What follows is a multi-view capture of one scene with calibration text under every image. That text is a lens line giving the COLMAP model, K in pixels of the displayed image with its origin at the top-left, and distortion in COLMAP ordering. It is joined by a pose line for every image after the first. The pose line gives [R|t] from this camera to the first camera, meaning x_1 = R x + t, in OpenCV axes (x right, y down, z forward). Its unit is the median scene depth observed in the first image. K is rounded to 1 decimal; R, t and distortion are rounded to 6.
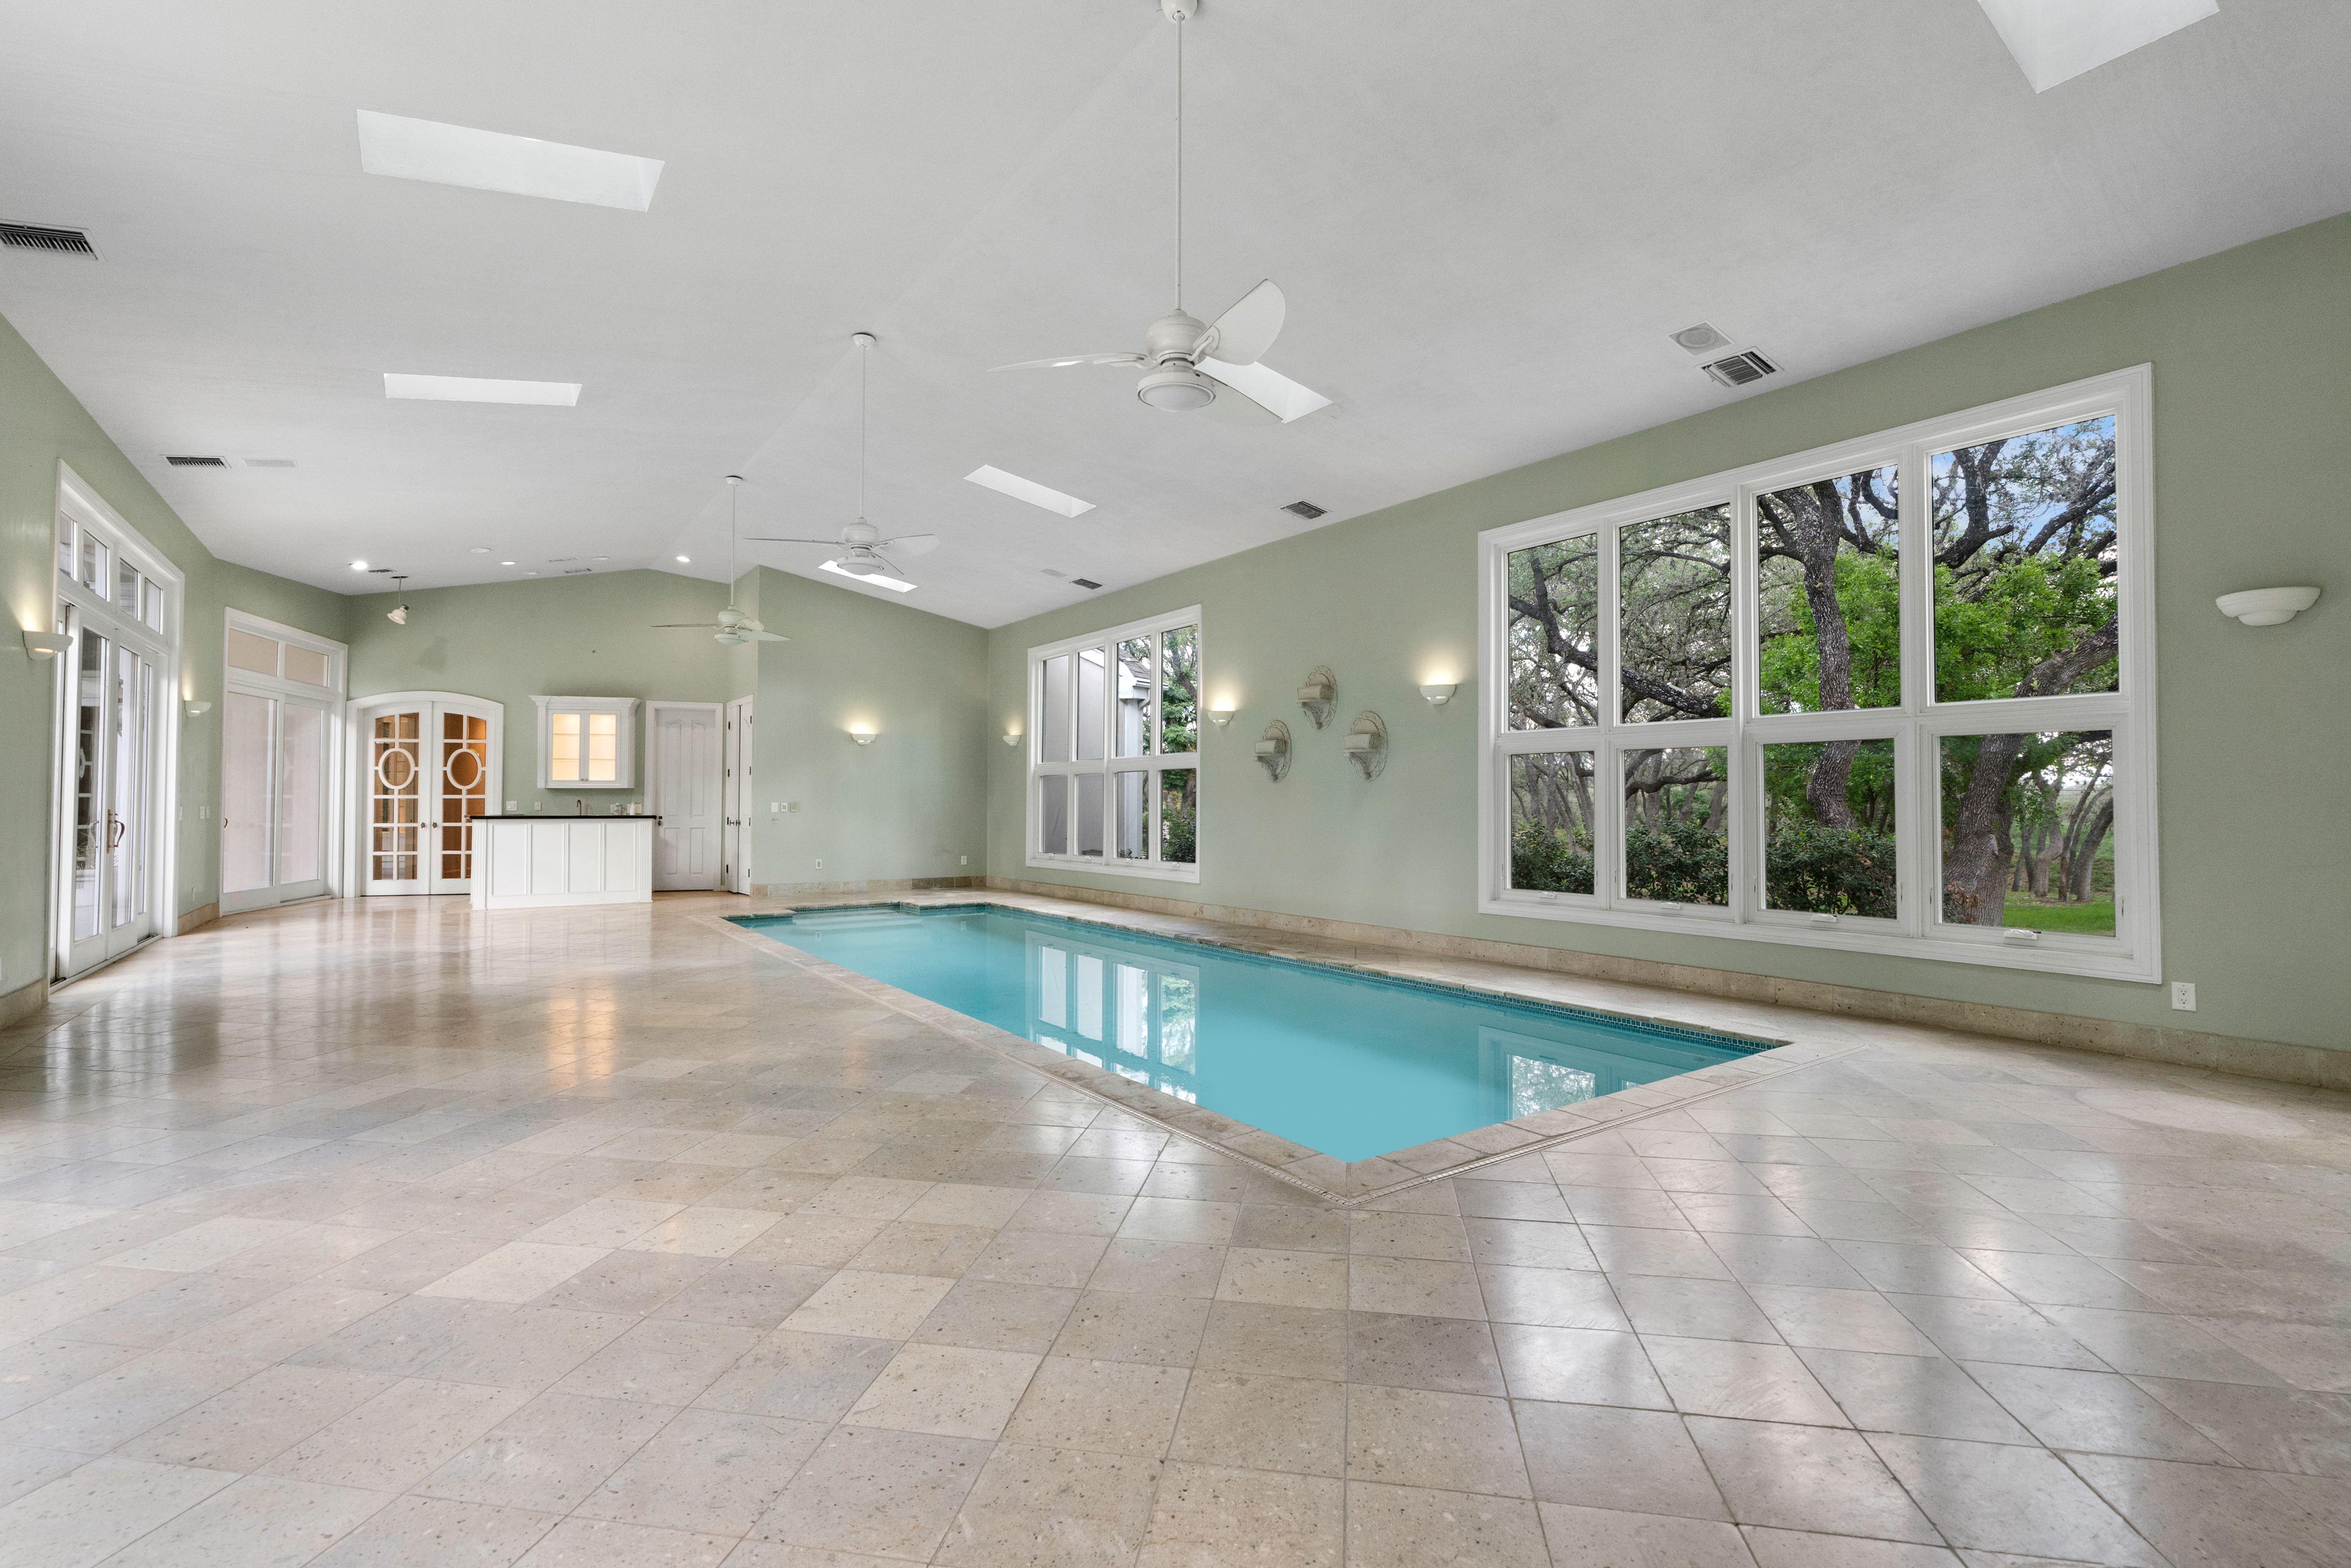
lens RADIAL K [[1066.5, 0, 1161.7], [0, 1066.5, 789.6], [0, 0, 1]] dist [-0.011120, 0.006659]
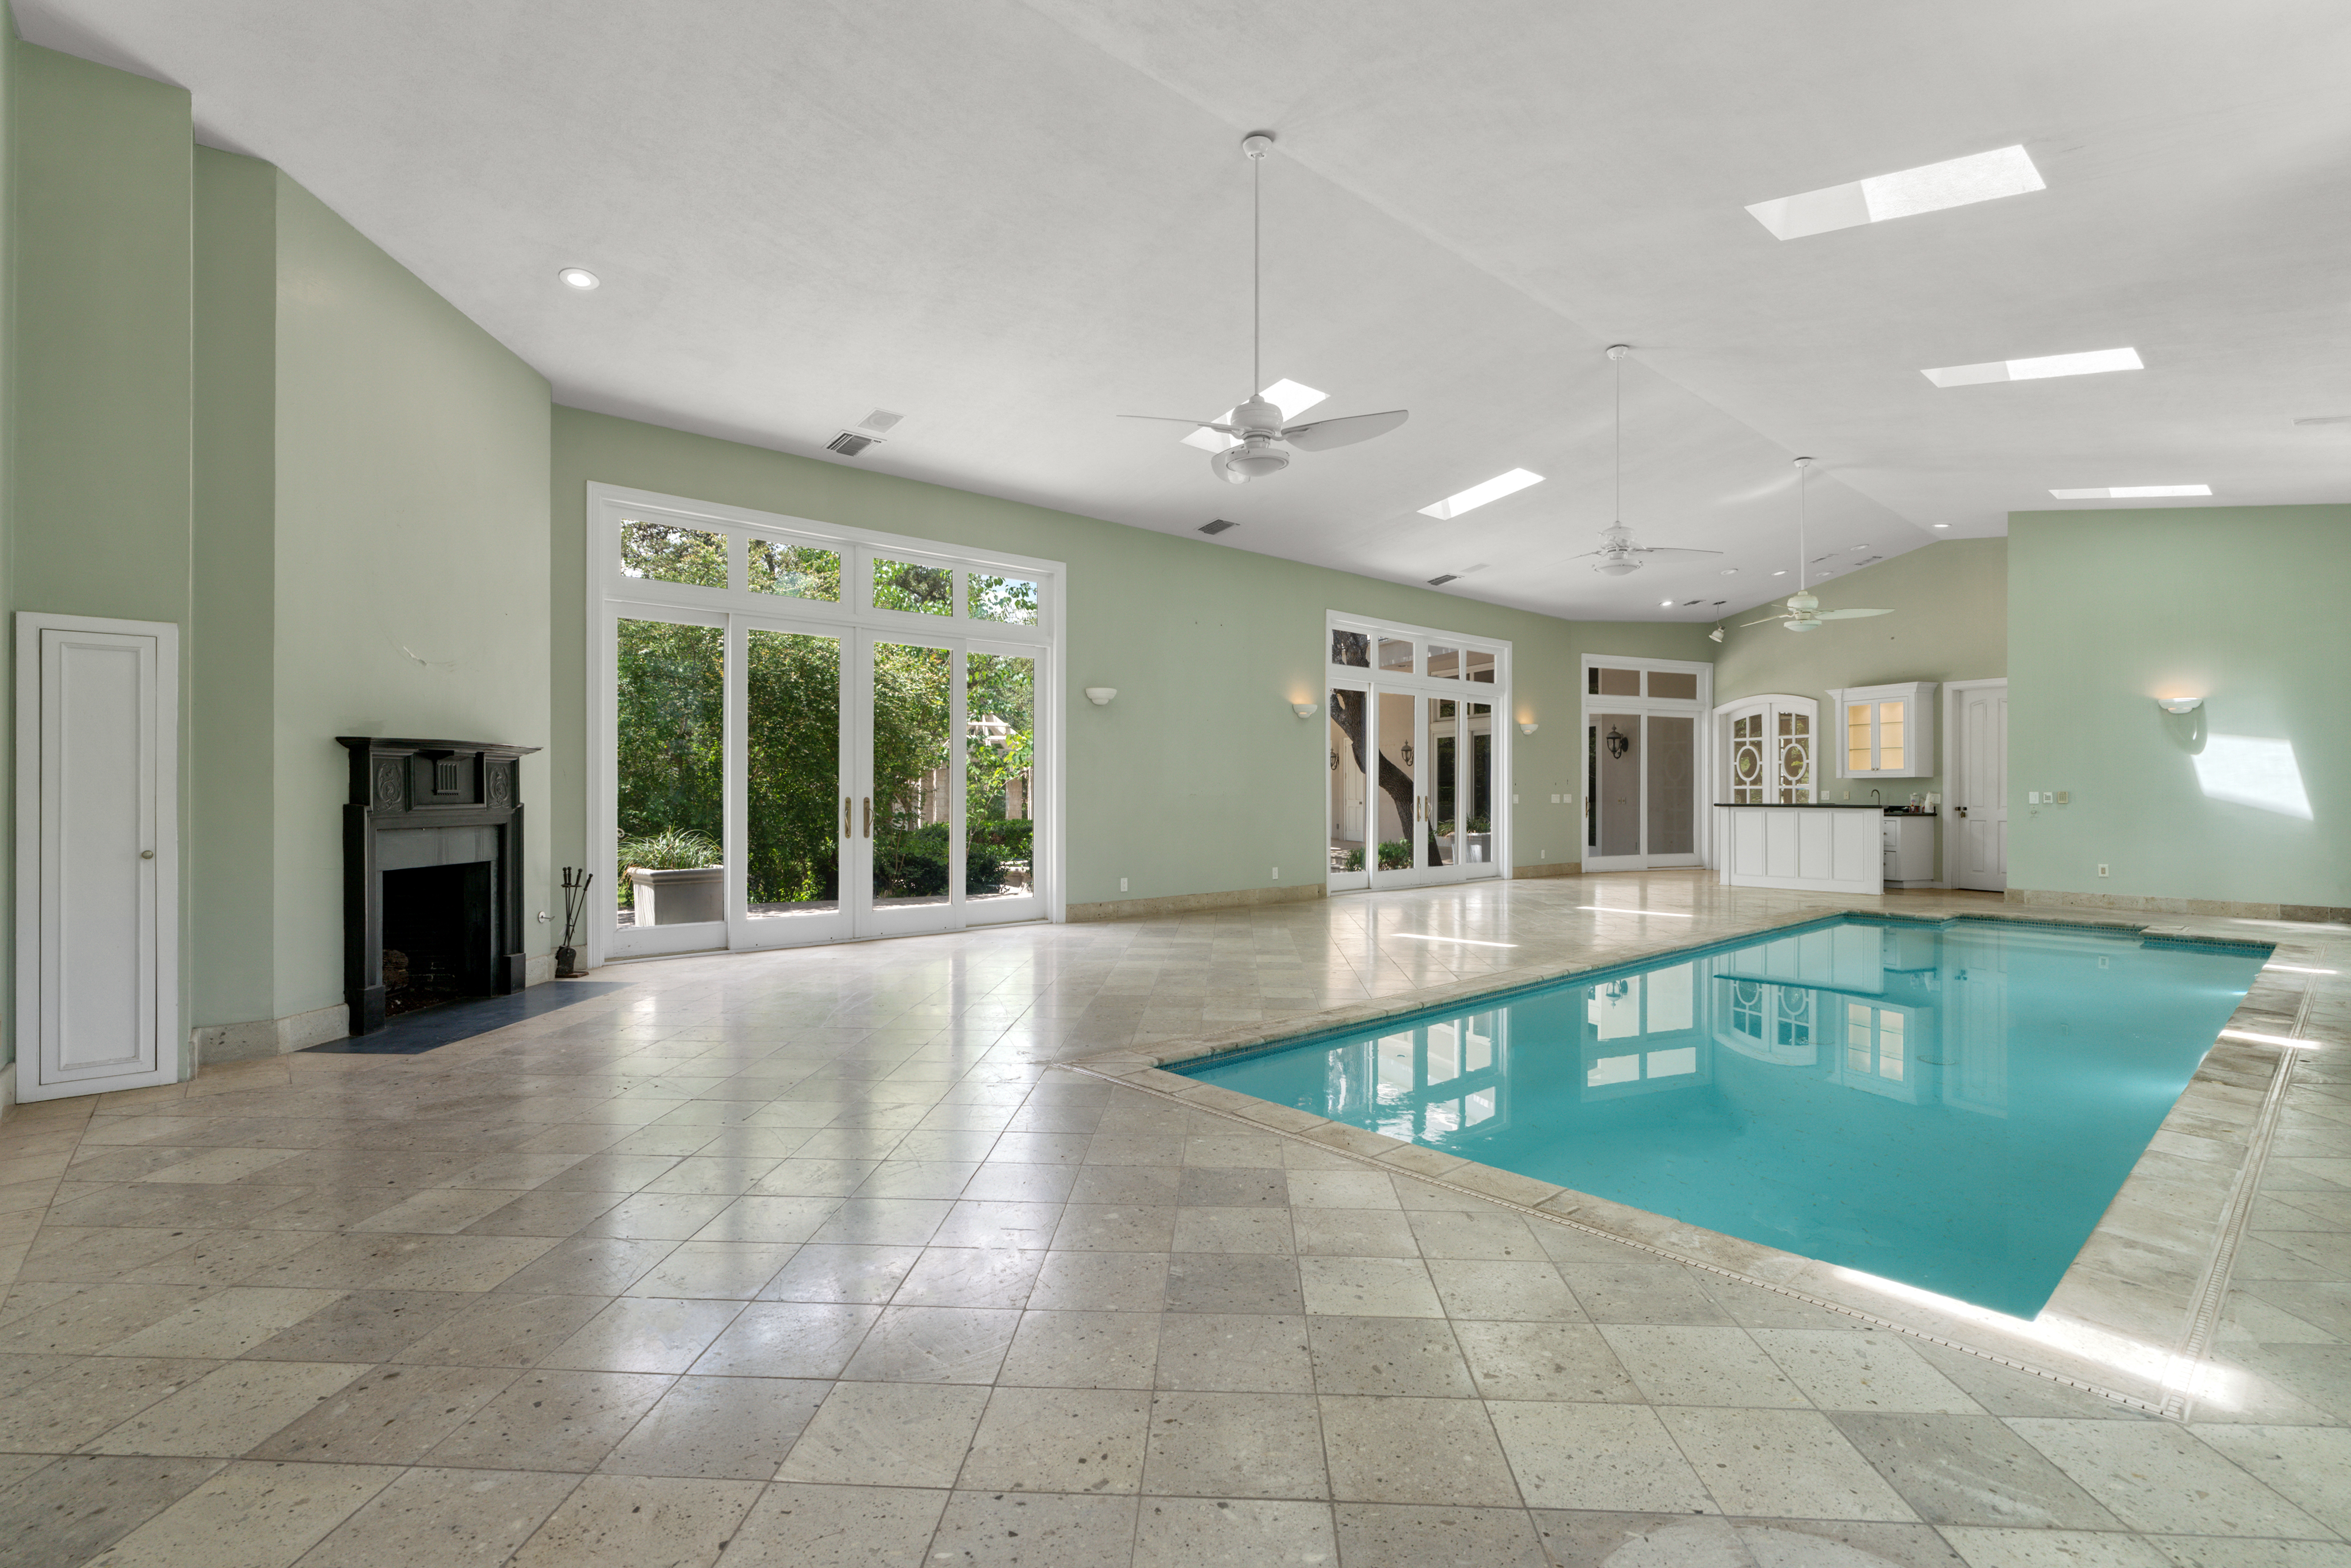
lens RADIAL K [[1066.5, 0, 1154.1], [0, 1066.5, 790.9], [0, 0, 1]] dist [-0.011120, 0.006659]
pose [[0.115156, -0.001272, -0.993347, 0.401007], [0.009913, 0.999951, -0.000131, 0.004707], [0.993298, -0.009832, 0.115163, 0.236289]]
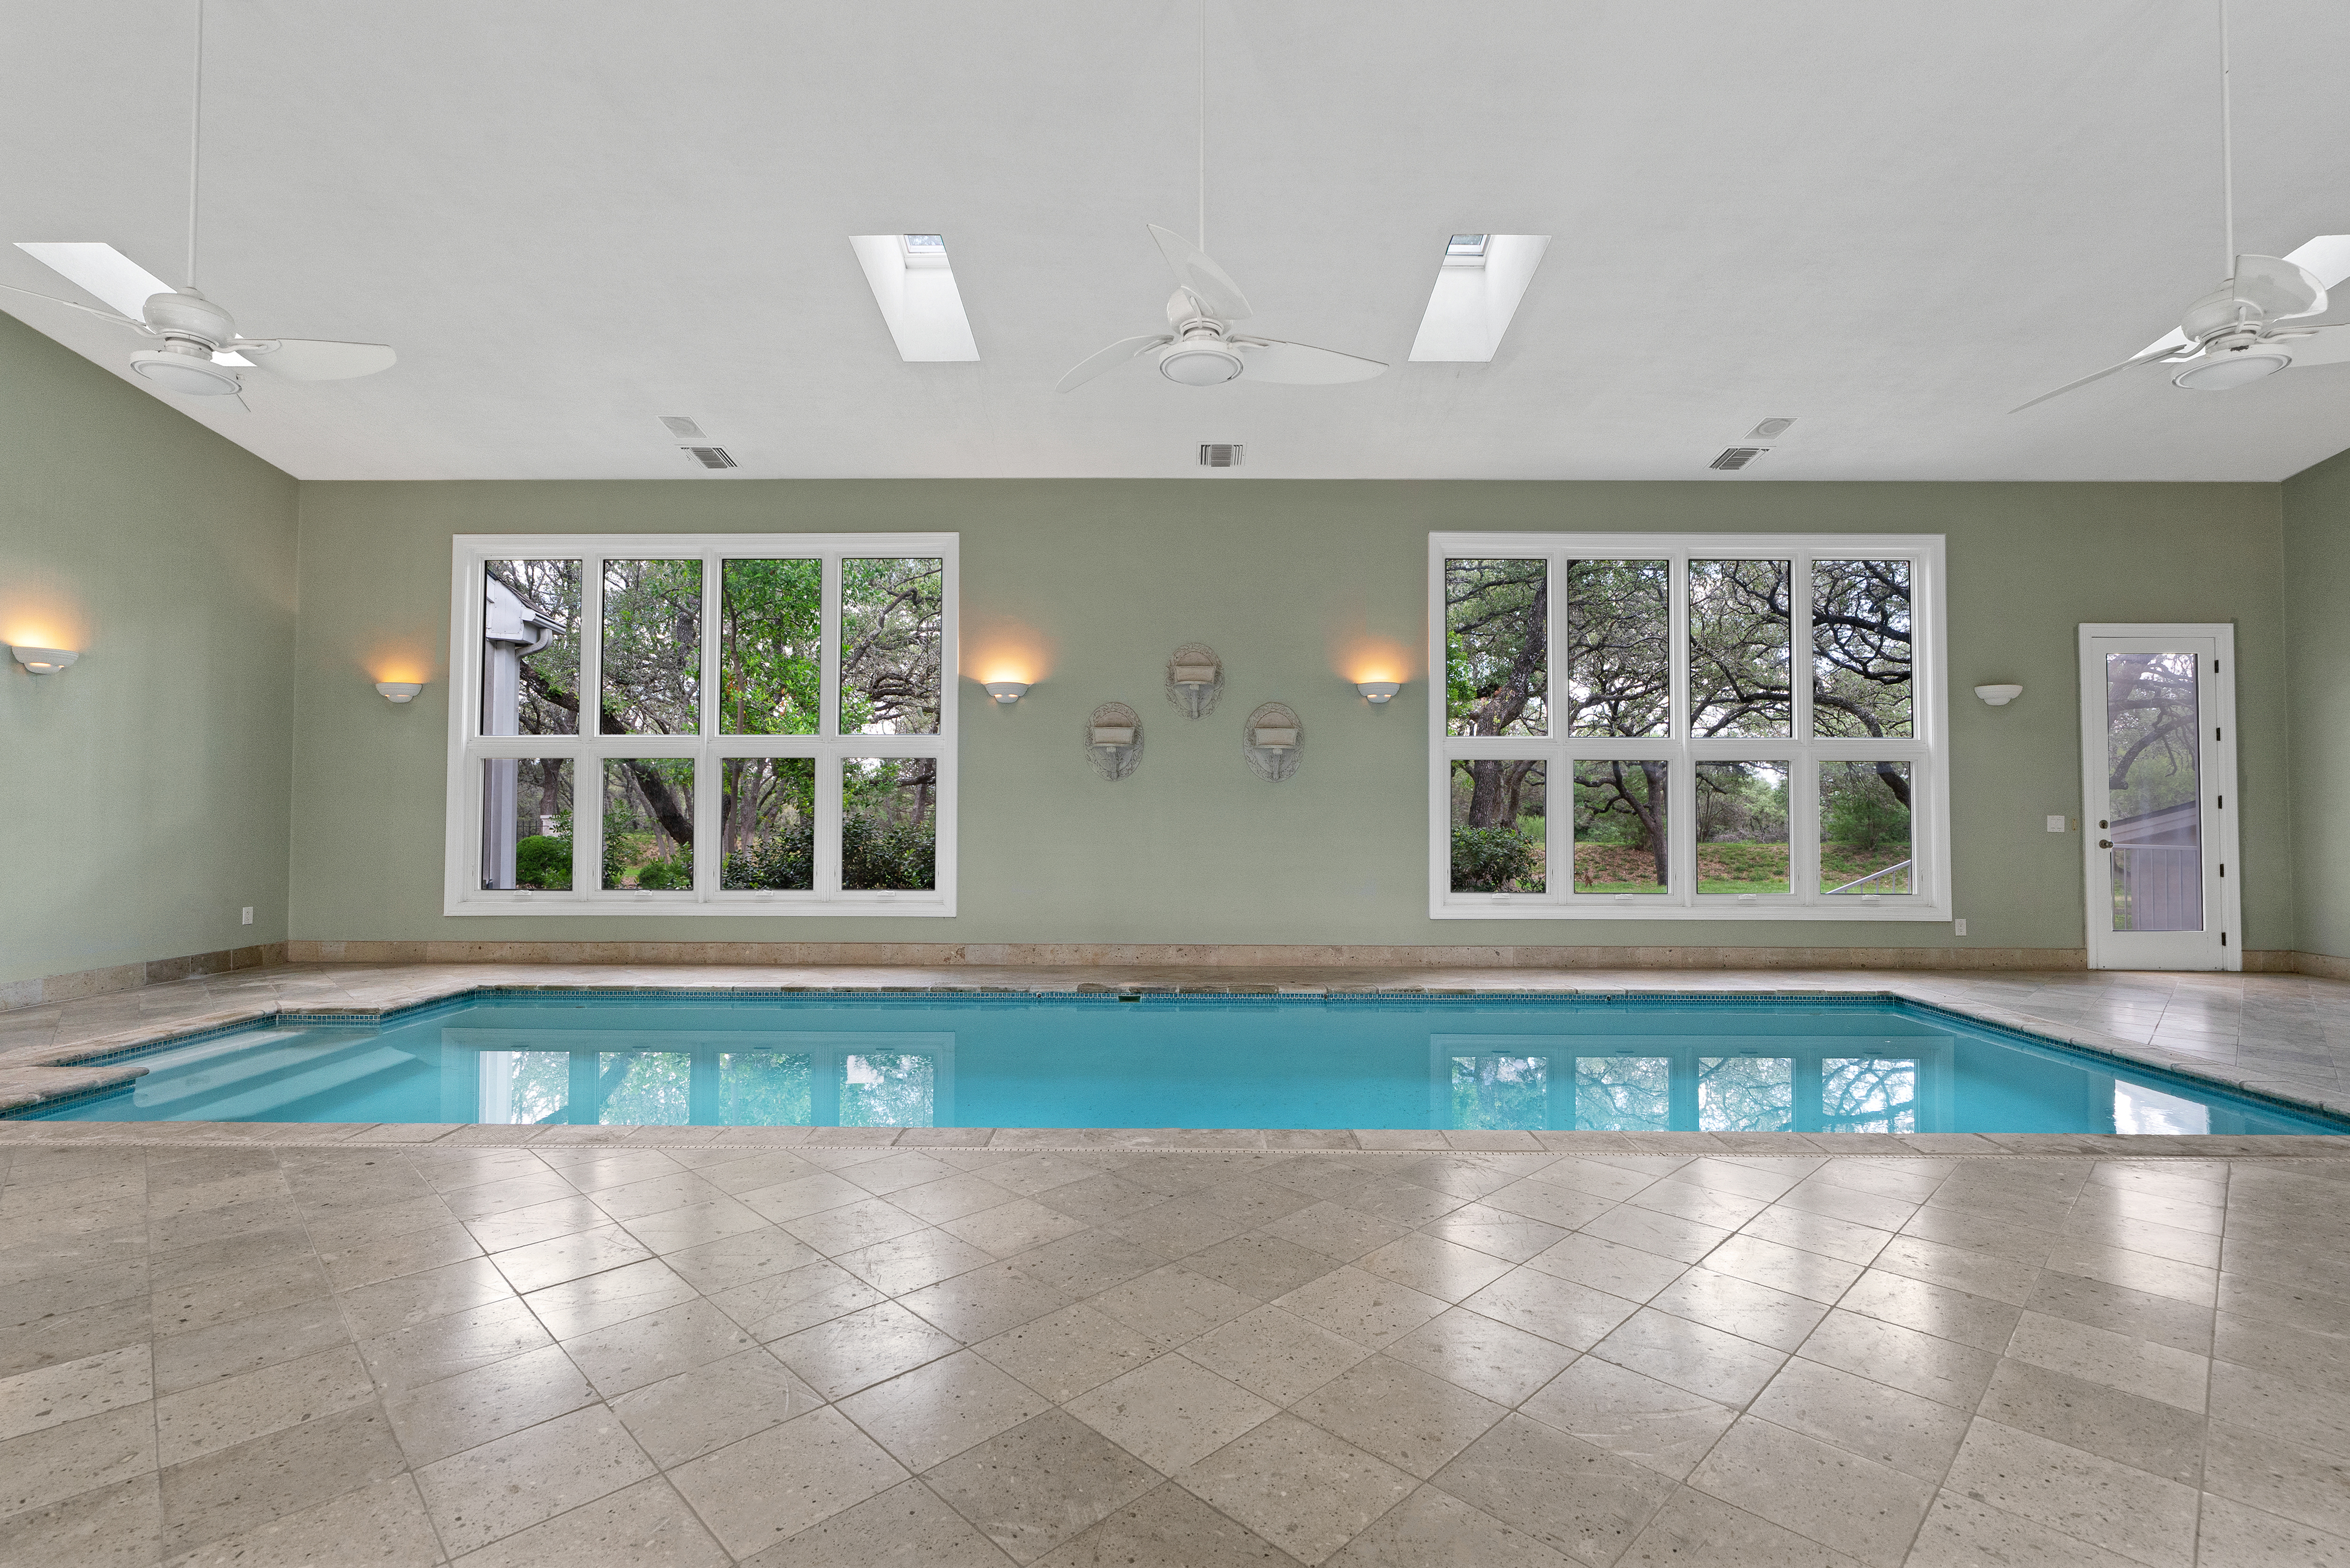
lens RADIAL K [[1066.1, 0, 1168.8], [0, 1066.1, 794.3], [0, 0, 1]] dist [-0.011120, 0.006659]
pose [[0.576669, 0.011213, 0.816901, -0.405634], [-0.013035, 0.999905, -0.004523, 0.004883], [-0.816874, -0.008040, 0.576761, 0.395052]]
